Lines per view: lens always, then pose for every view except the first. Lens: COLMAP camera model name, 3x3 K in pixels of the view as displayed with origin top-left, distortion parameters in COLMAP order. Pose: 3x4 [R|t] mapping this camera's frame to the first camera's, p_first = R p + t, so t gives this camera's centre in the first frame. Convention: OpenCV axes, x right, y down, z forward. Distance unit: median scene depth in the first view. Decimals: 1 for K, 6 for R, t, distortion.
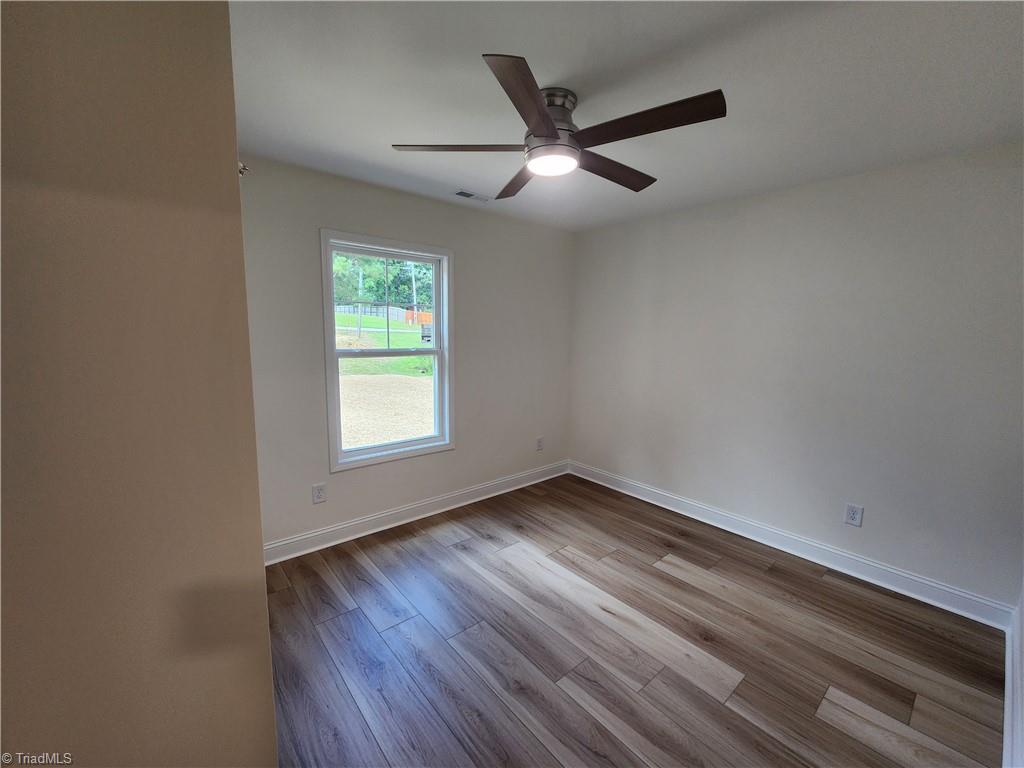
lens RADIAL K [[419.5, 0, 515.1], [0, 419.5, 384.8], [0, 0, 1]] dist [0.001984, -0.000021]
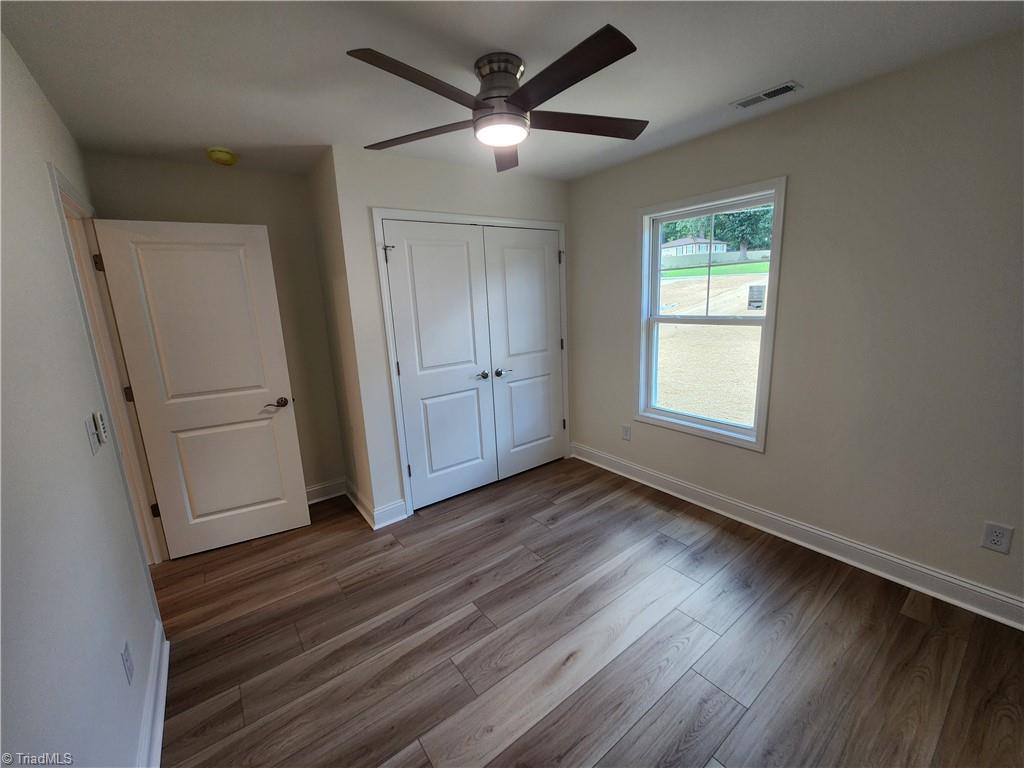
lens RADIAL K [[419.5, 0, 514.6], [0, 419.5, 384.2], [0, 0, 1]] dist [0.001984, -0.000021]
pose [[-0.060679, 0.195354, -0.978854, 0.736370], [-0.088206, 0.975775, 0.200208, -0.097065], [0.994252, 0.098489, -0.041978, 0.714728]]
